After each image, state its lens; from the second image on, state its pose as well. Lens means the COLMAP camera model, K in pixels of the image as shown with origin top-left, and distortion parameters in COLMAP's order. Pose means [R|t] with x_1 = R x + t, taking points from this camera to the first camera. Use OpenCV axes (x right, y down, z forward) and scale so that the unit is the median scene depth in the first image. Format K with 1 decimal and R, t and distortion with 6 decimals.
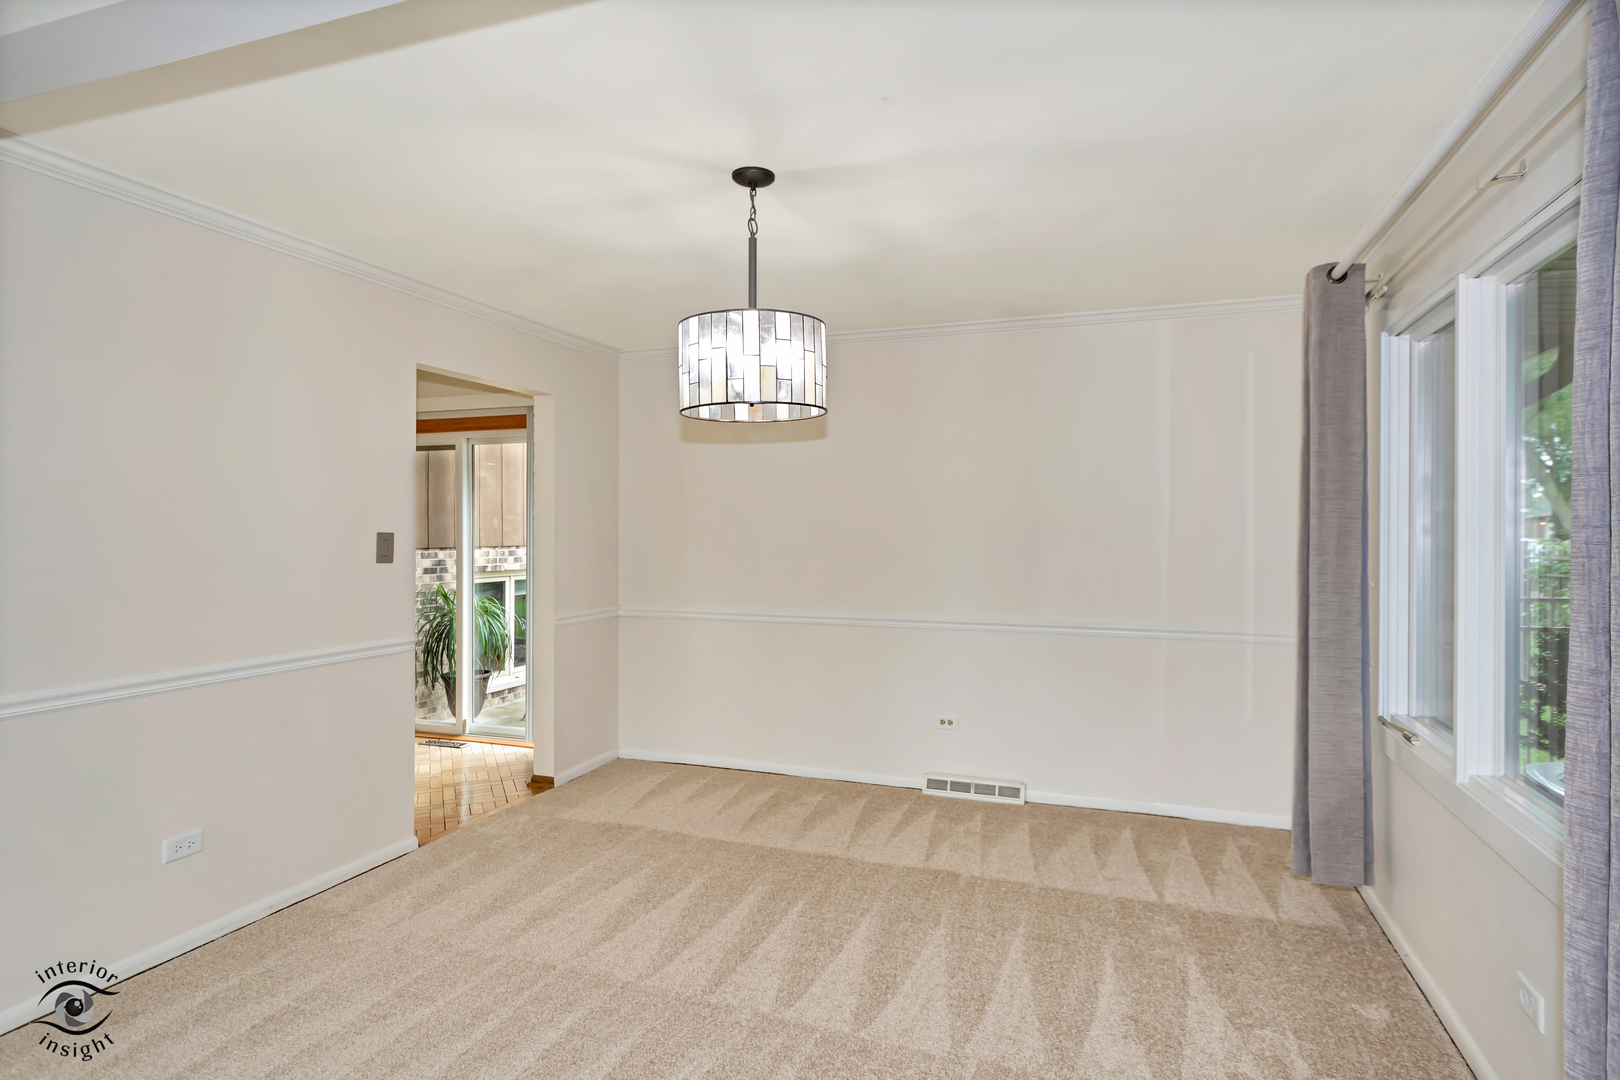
lens RADIAL K [[869.3, 0, 810.0], [0, 869.3, 540.0], [0, 0, 1]] dist [0.006297, -0.003492]
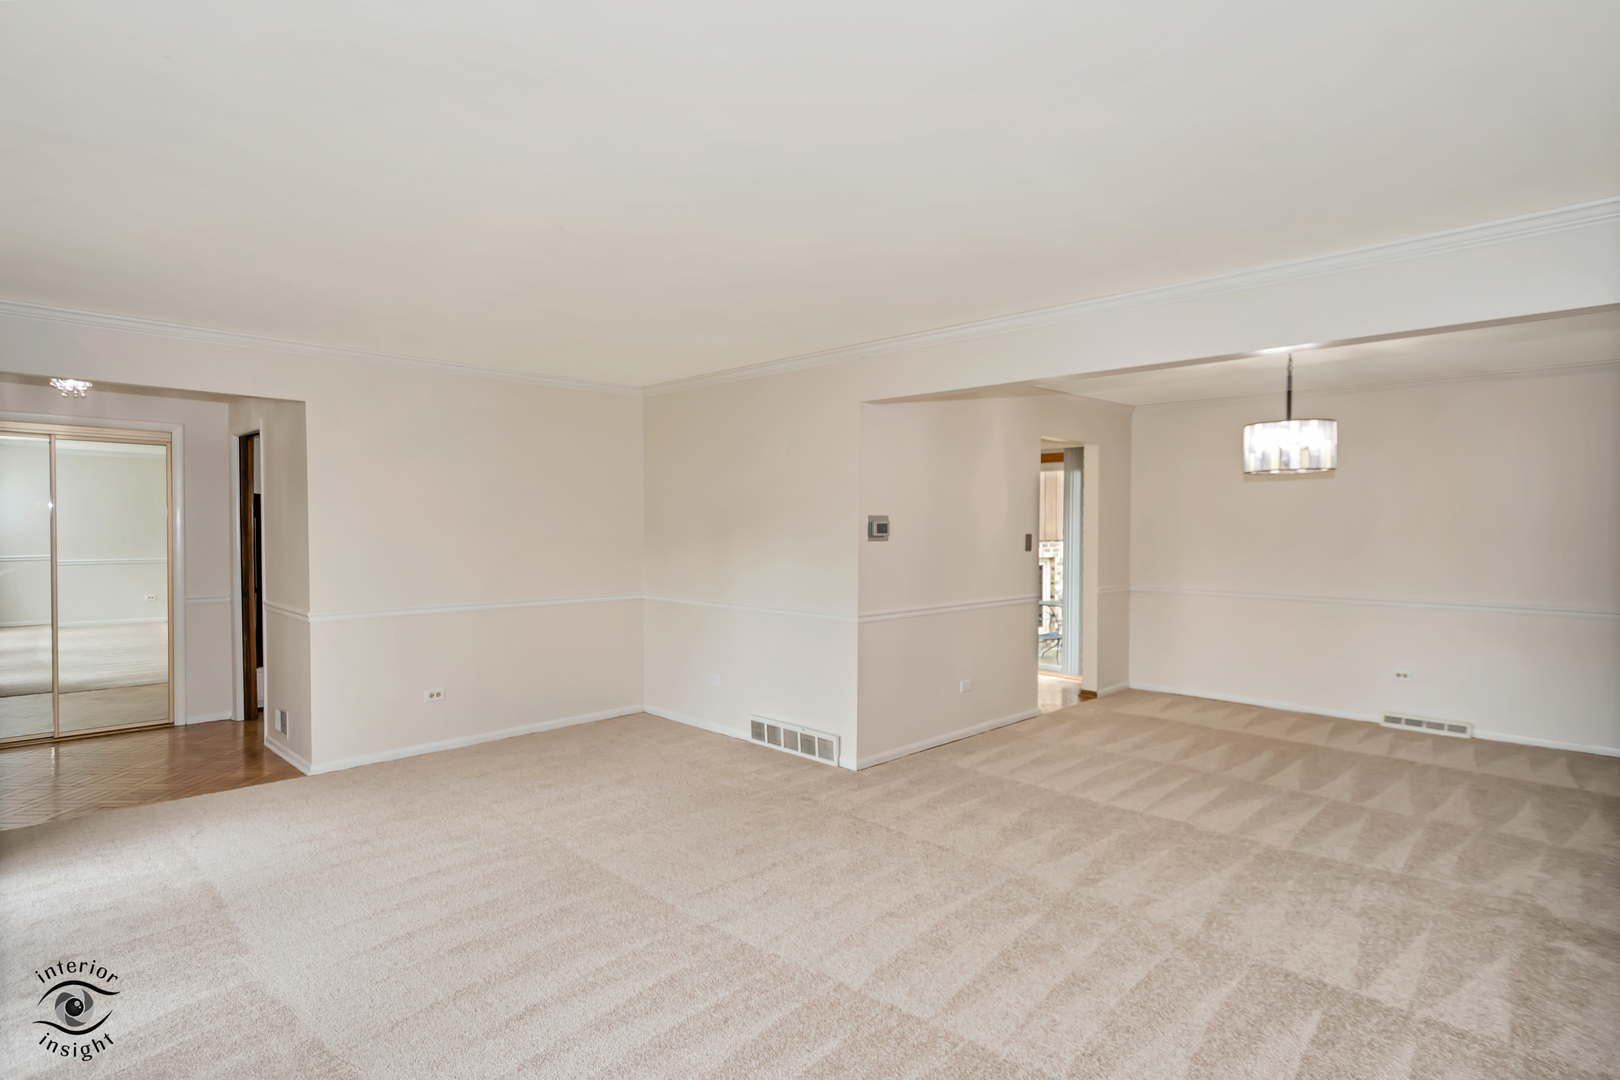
lens RADIAL K [[869.3, 0, 810.0], [0, 869.3, 540.0], [0, 0, 1]] dist [0.006297, -0.003492]
pose [[0.912616, 0.012269, -0.408634, -0.161302], [-0.010240, 0.999922, 0.007152, -0.001965], [0.408689, -0.002342, 0.912671, -0.750129]]
